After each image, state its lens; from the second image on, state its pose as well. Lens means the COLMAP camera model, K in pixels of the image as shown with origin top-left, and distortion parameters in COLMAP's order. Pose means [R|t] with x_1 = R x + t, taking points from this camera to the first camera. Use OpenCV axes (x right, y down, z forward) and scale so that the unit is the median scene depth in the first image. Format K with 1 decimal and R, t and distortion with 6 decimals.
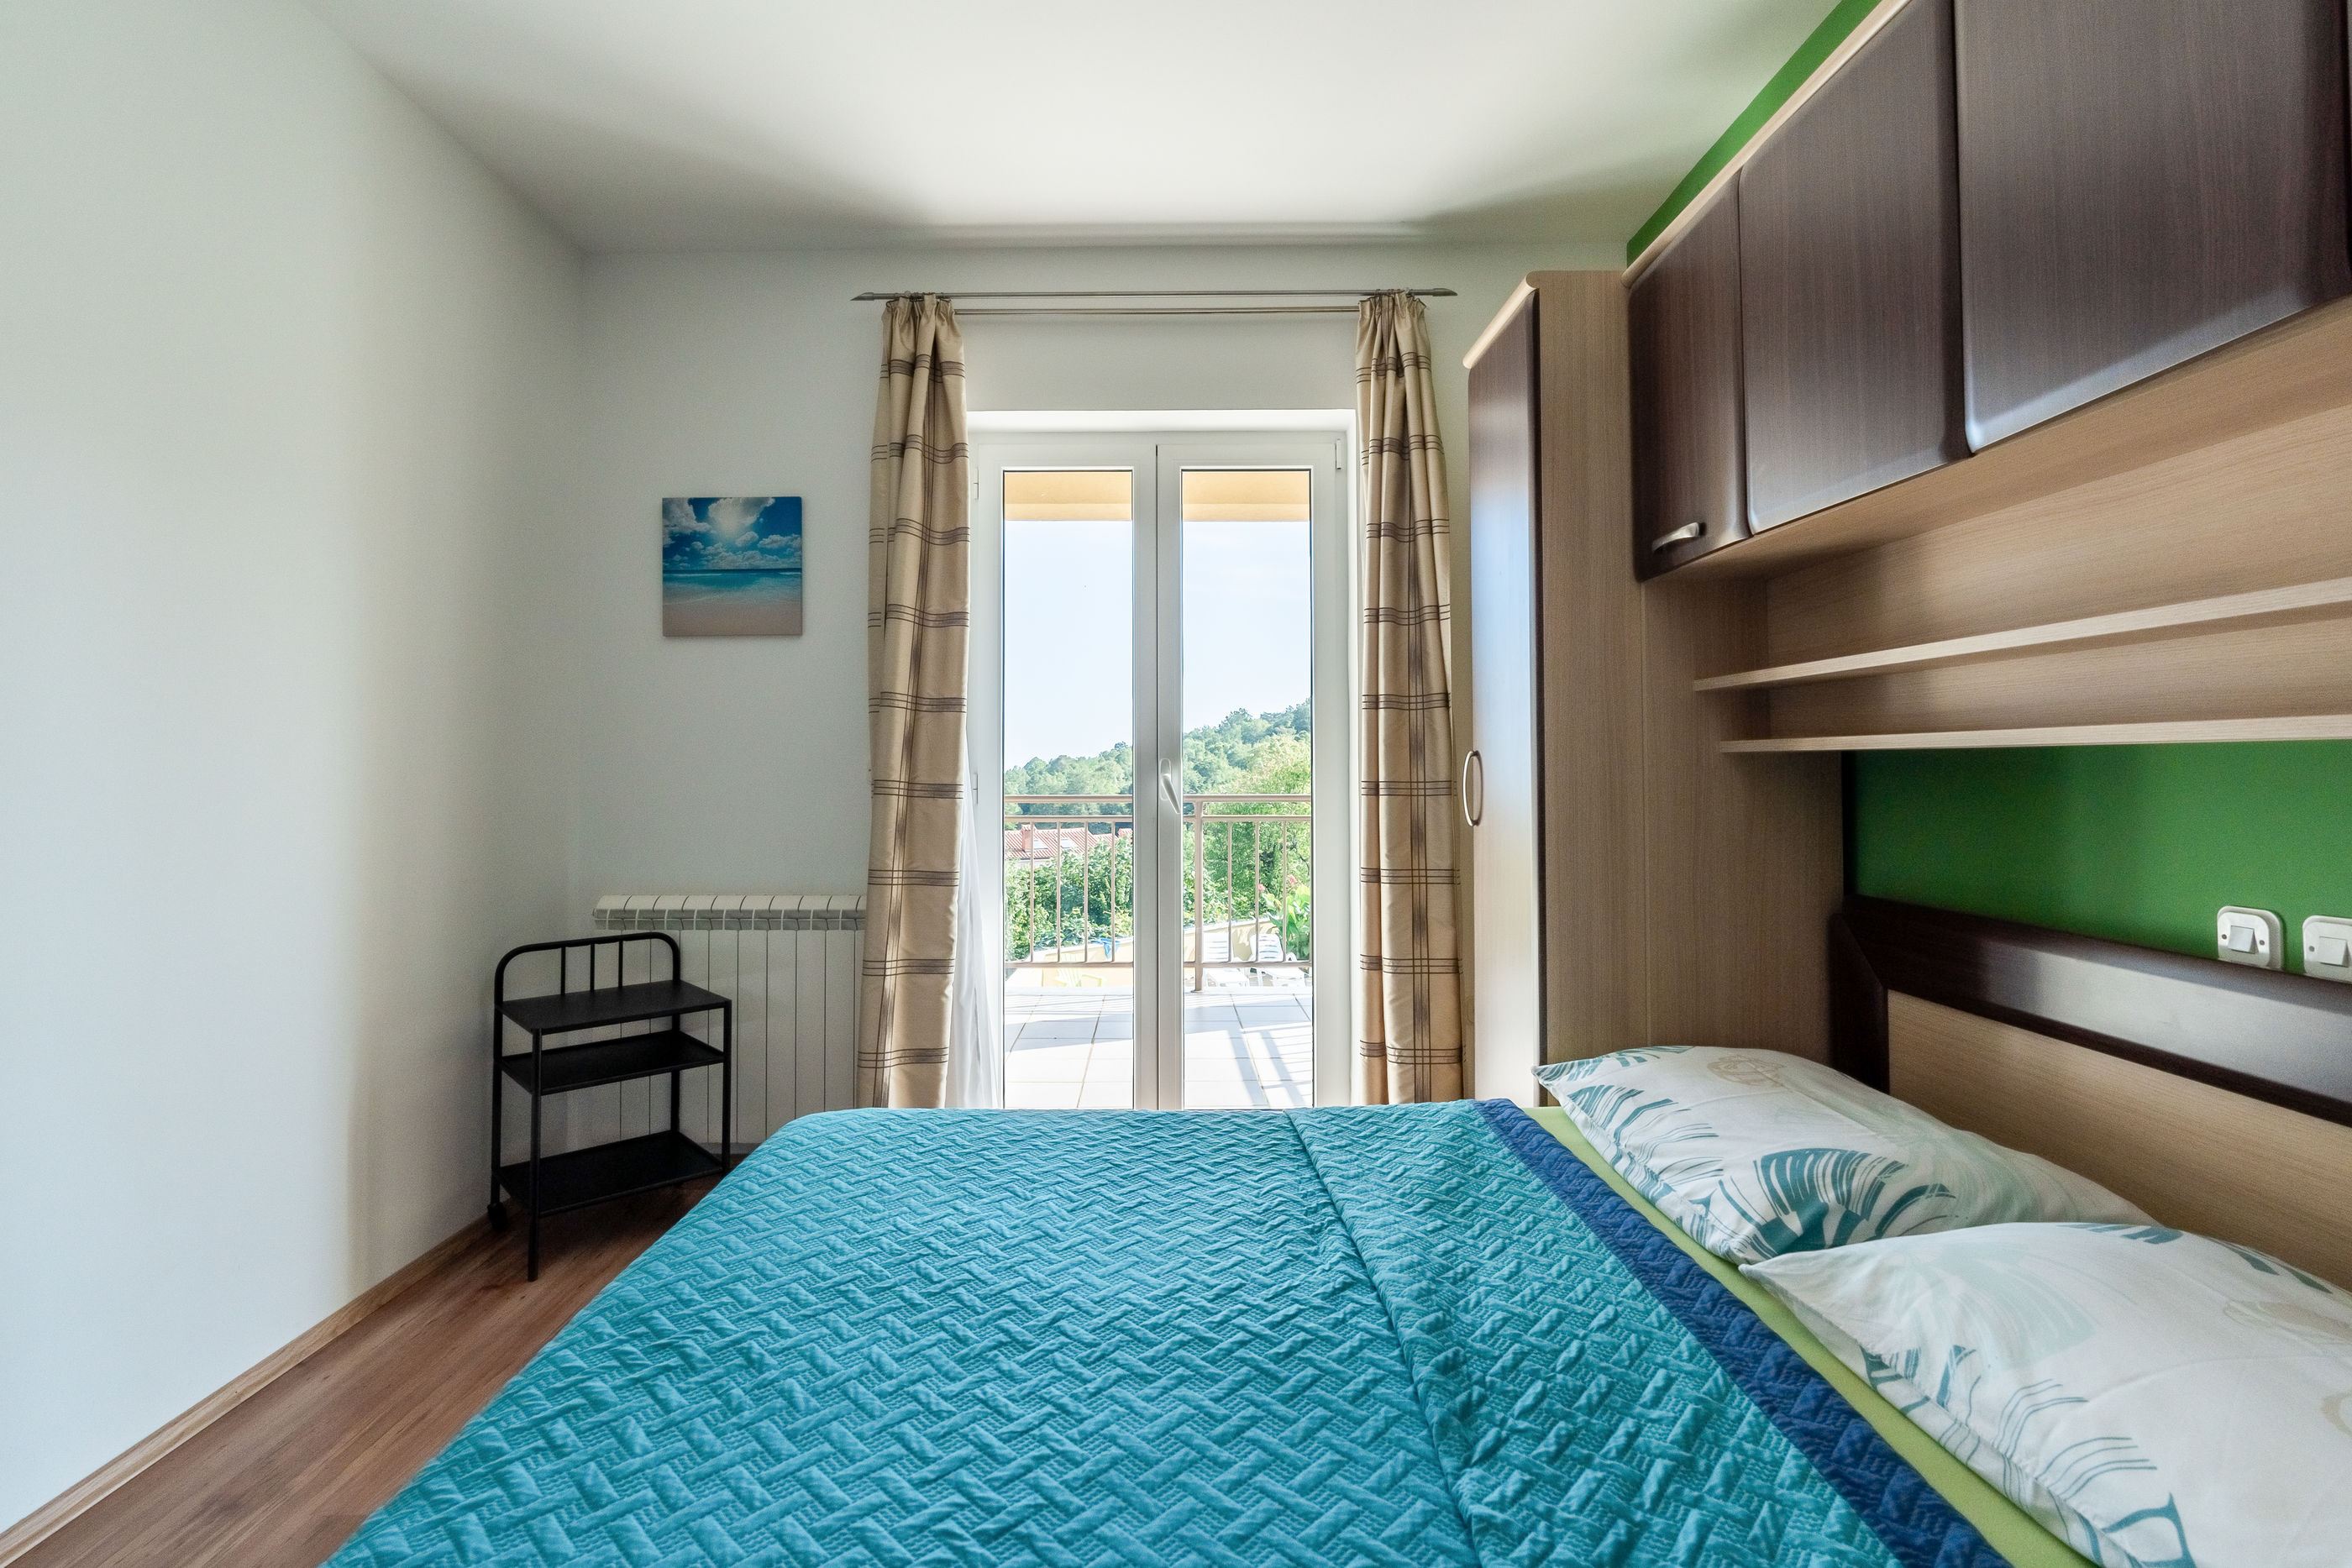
lens RADIAL K [[1100.8, 0, 1153.4], [0, 1100.8, 749.7], [0, 0, 1]] dist [-0.009967, 0.002299]
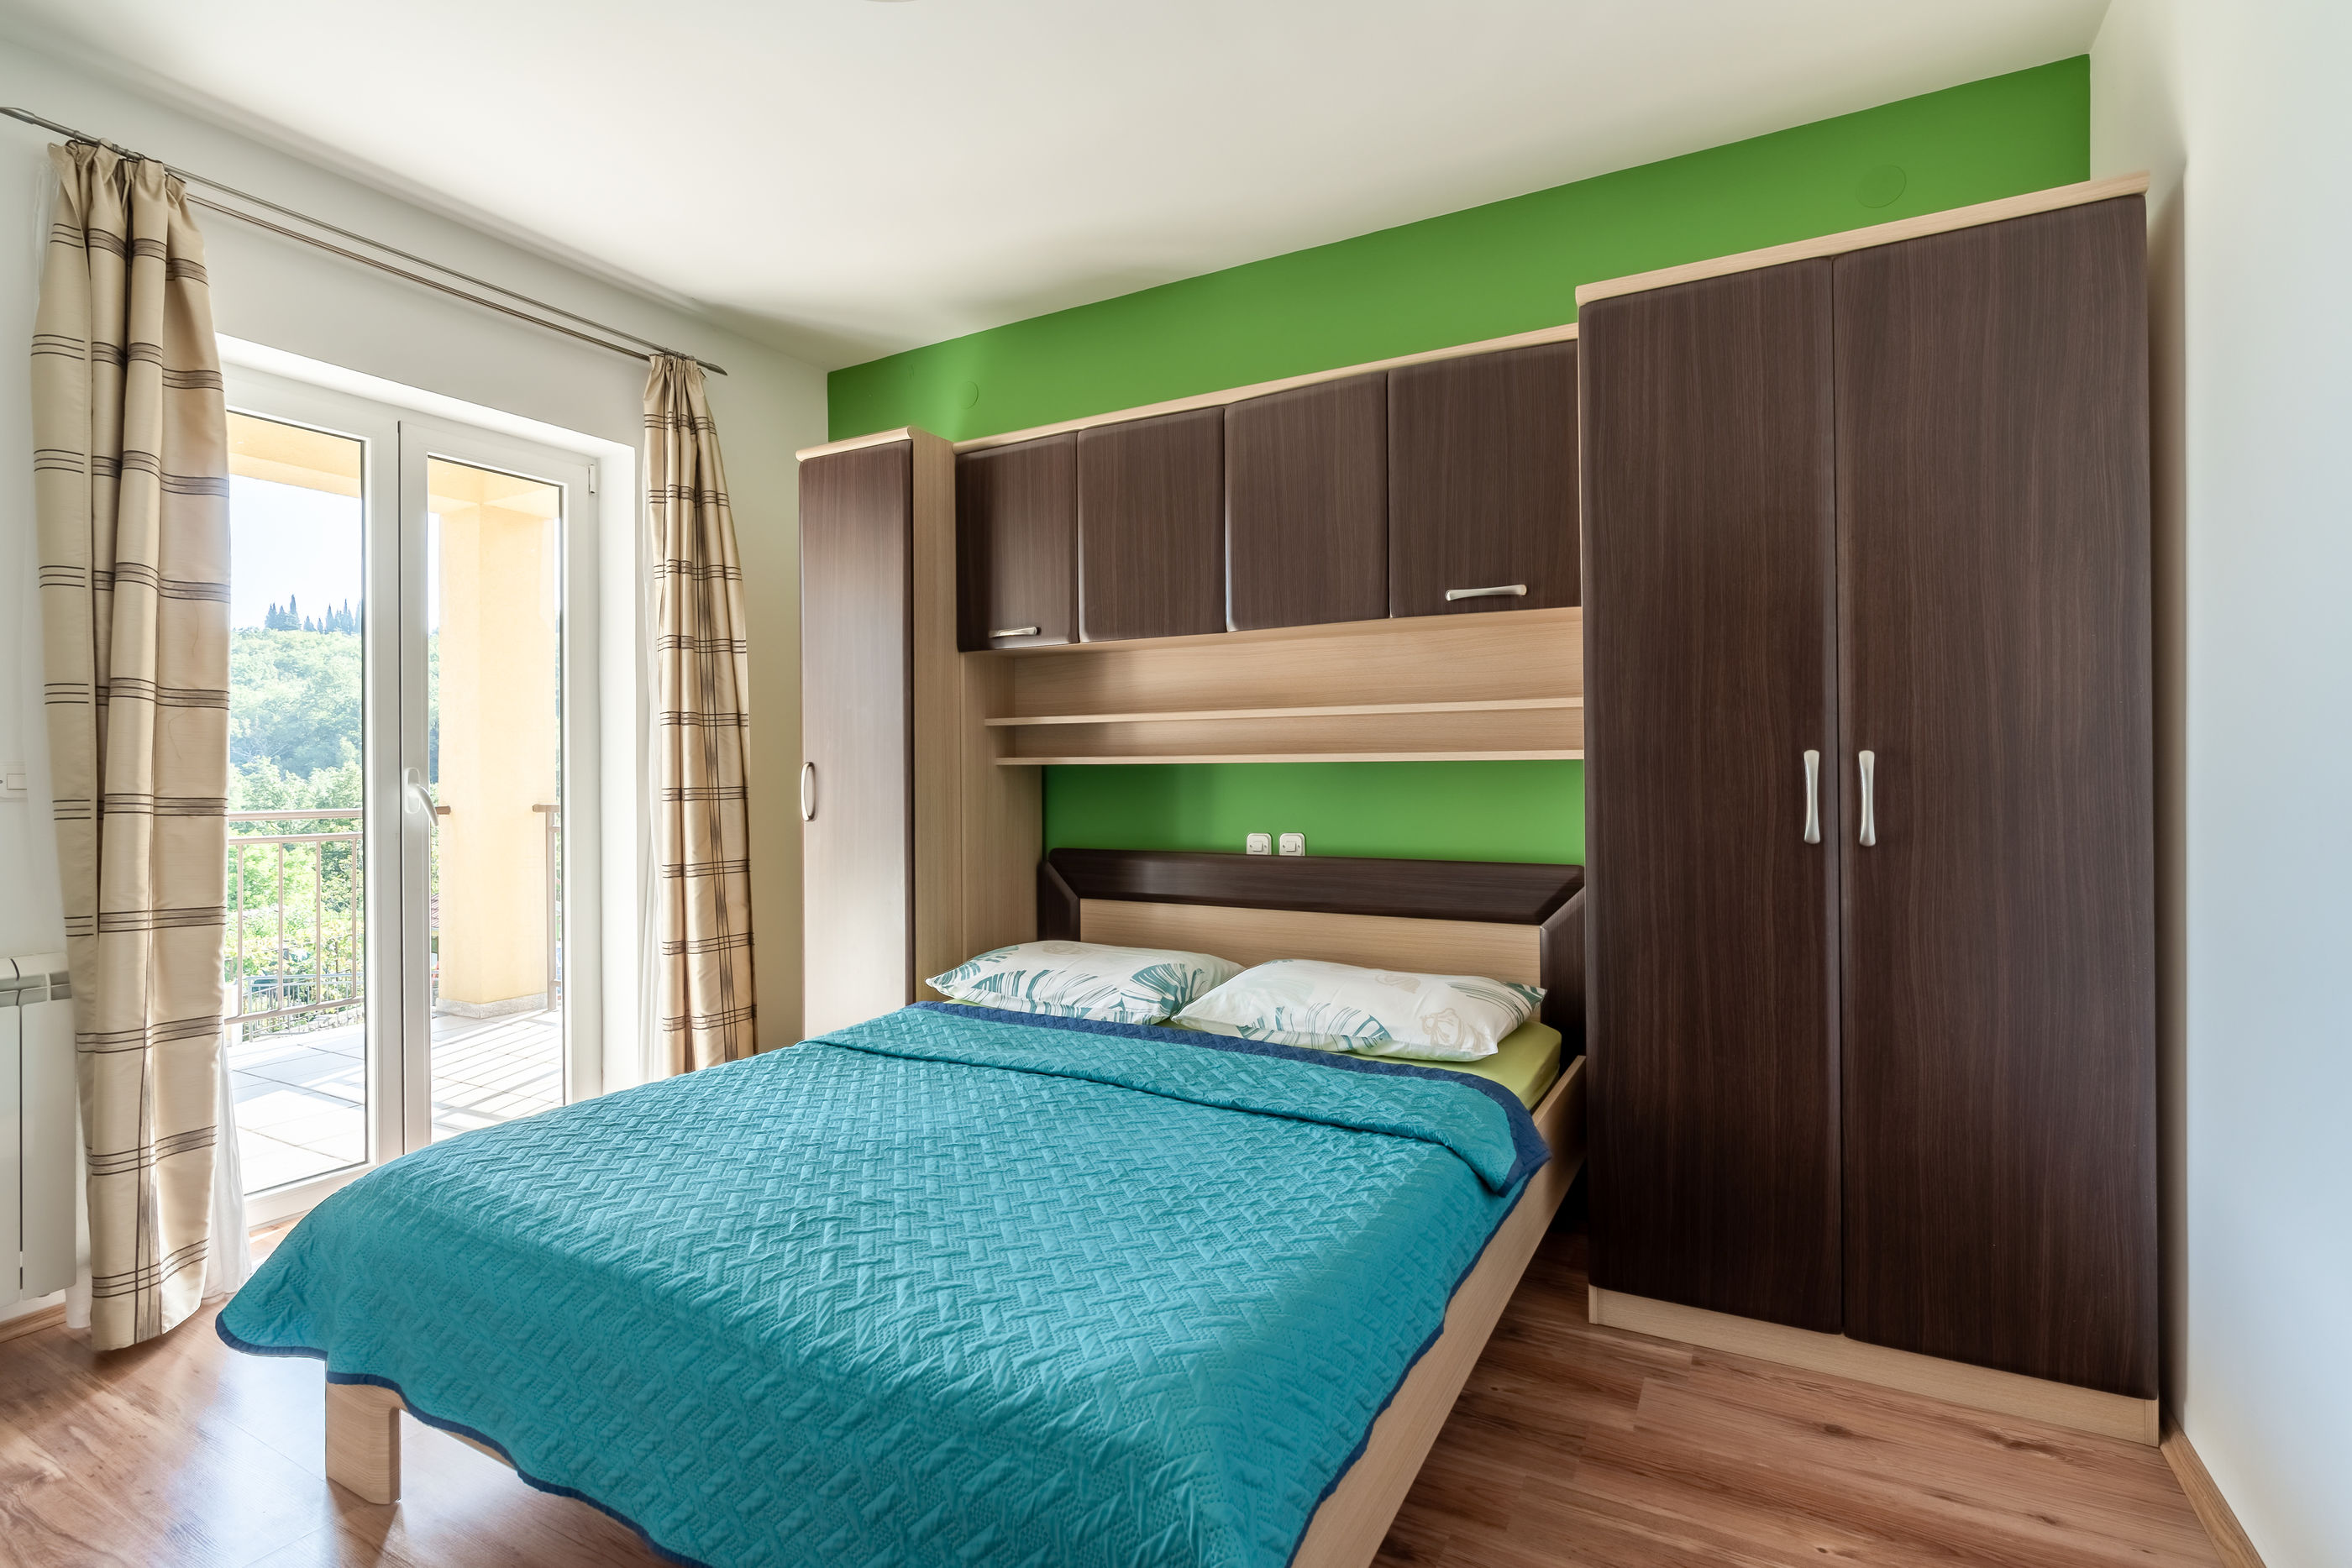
lens RADIAL K [[1100.8, 0, 1175.5], [0, 1100.8, 775.4], [0, 0, 1]] dist [-0.009967, 0.002299]
pose [[0.487274, -0.003075, 0.873244, -0.544898], [-0.009999, 0.999909, 0.009101, 0.000040], [-0.873192, -0.013166, 0.487198, -0.001251]]
